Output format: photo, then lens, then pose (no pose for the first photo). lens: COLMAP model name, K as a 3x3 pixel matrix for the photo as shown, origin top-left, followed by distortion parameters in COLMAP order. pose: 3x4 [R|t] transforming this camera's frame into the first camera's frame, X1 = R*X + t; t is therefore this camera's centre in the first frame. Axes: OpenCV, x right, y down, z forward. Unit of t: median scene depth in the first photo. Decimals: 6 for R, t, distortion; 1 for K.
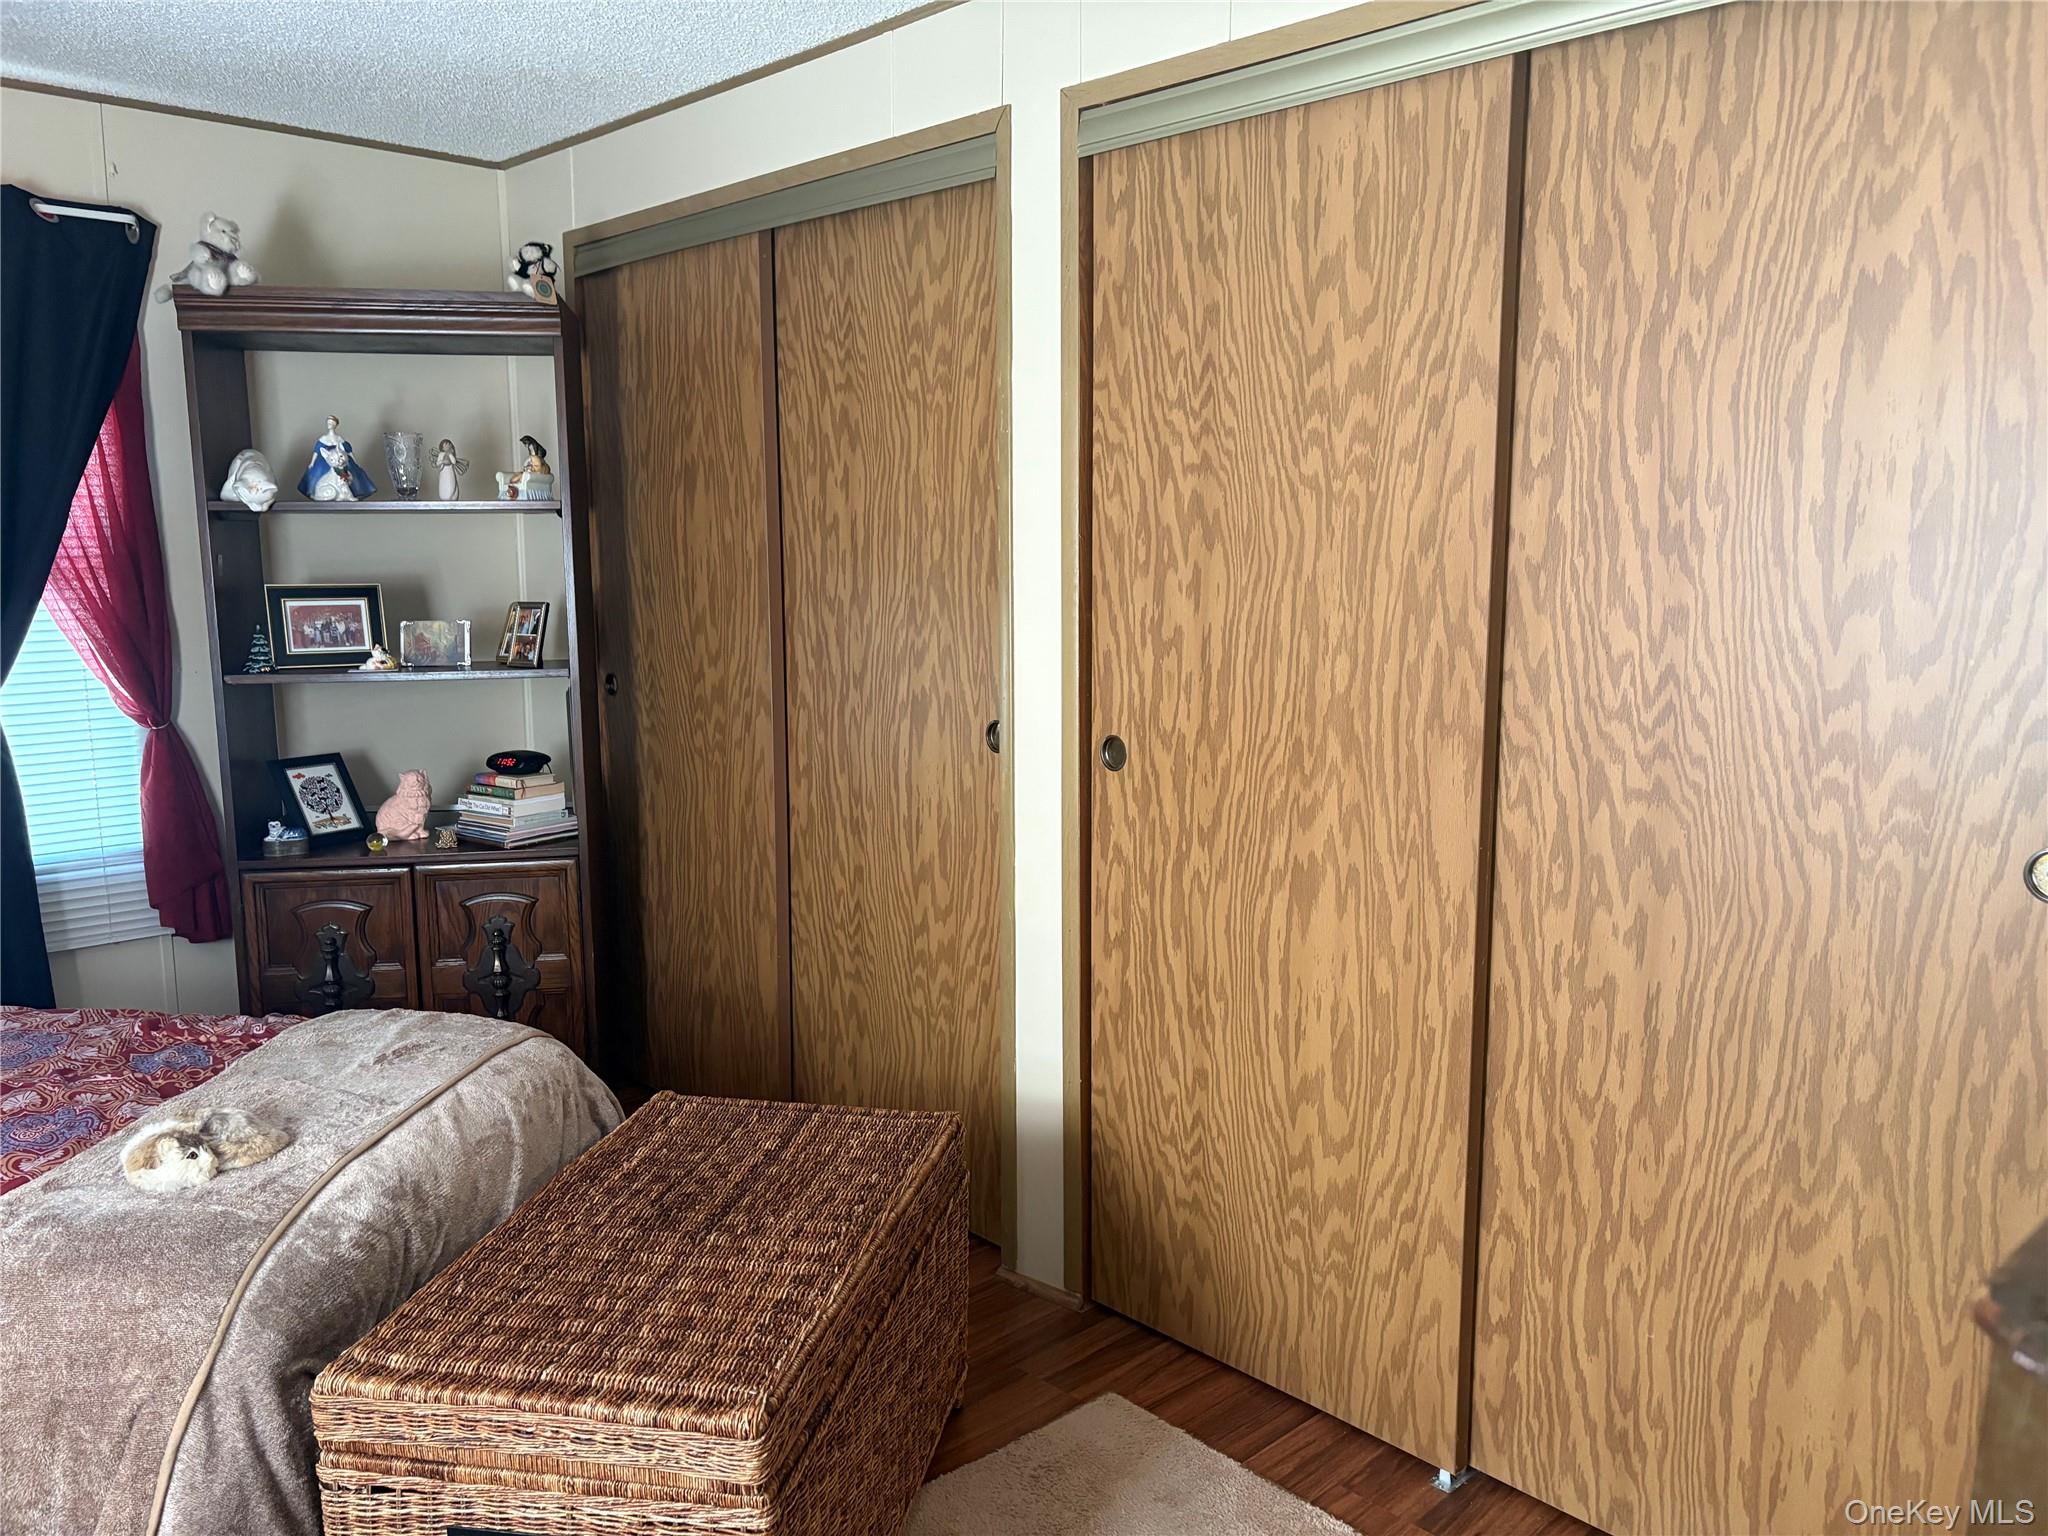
lens RADIAL K [[1564.9, 0, 1012.2], [0, 1564.9, 759.9], [0, 0, 1]] dist [0.031822, -0.008921]
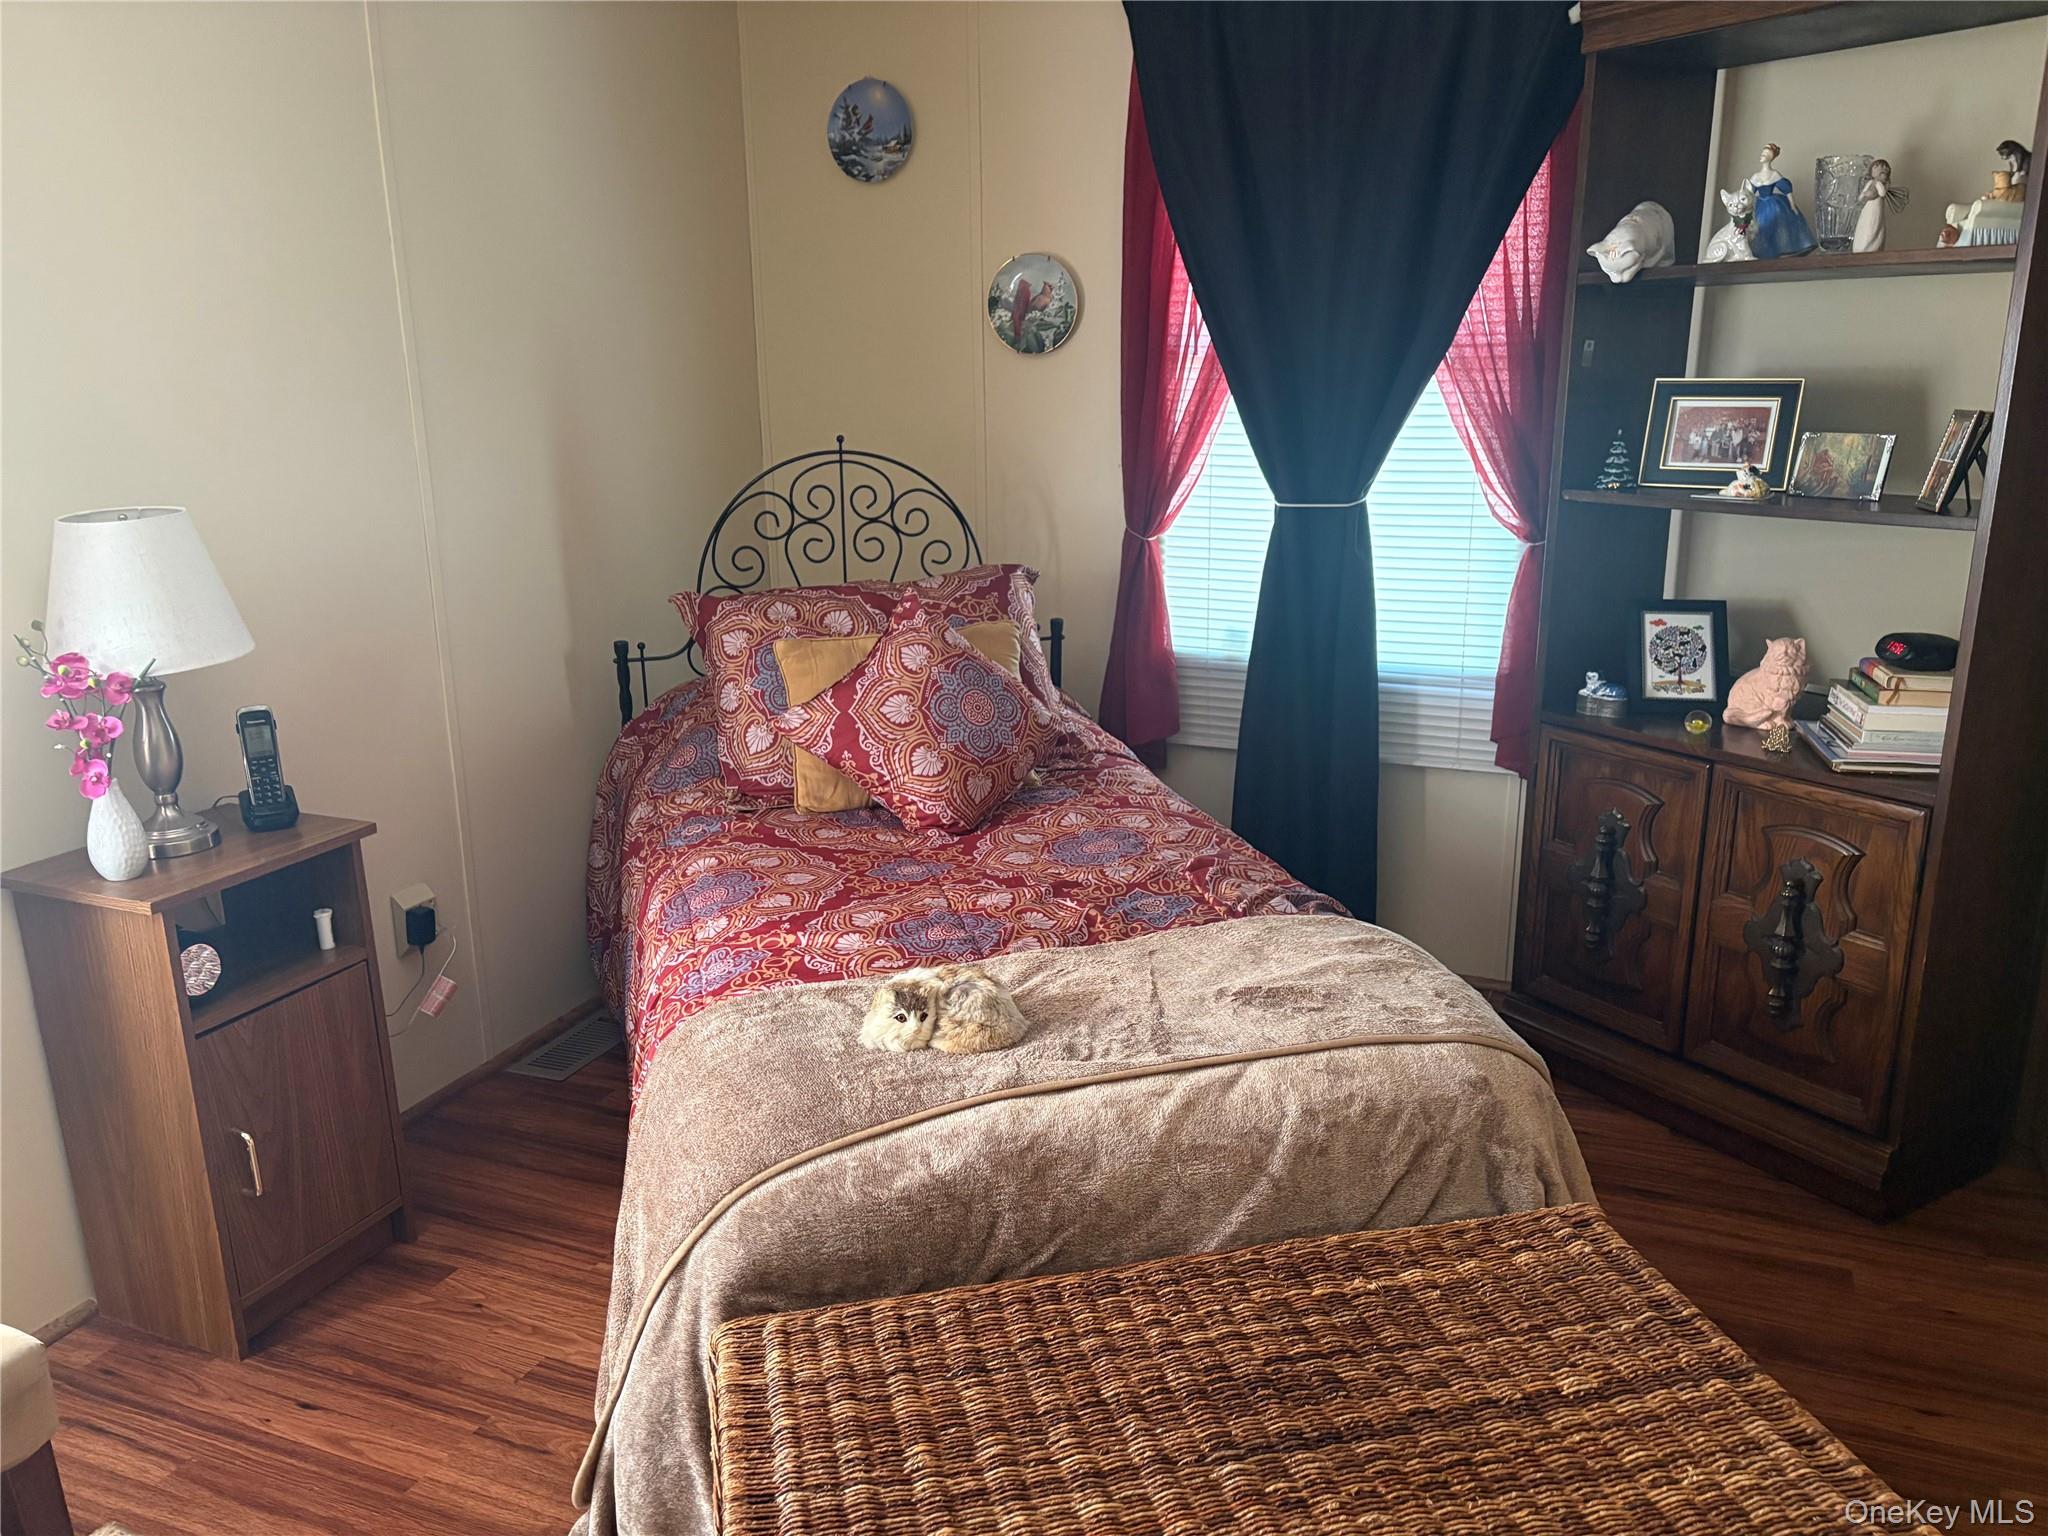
lens RADIAL K [[1564.9, 0, 1012.2], [0, 1564.9, 759.9], [0, 0, 1]] dist [0.031822, -0.008921]
pose [[0.412564, 0.231712, -0.880966, 0.196201], [-0.123302, 0.972412, 0.198021, -0.057901], [0.902545, 0.026929, 0.429752, 0.518753]]
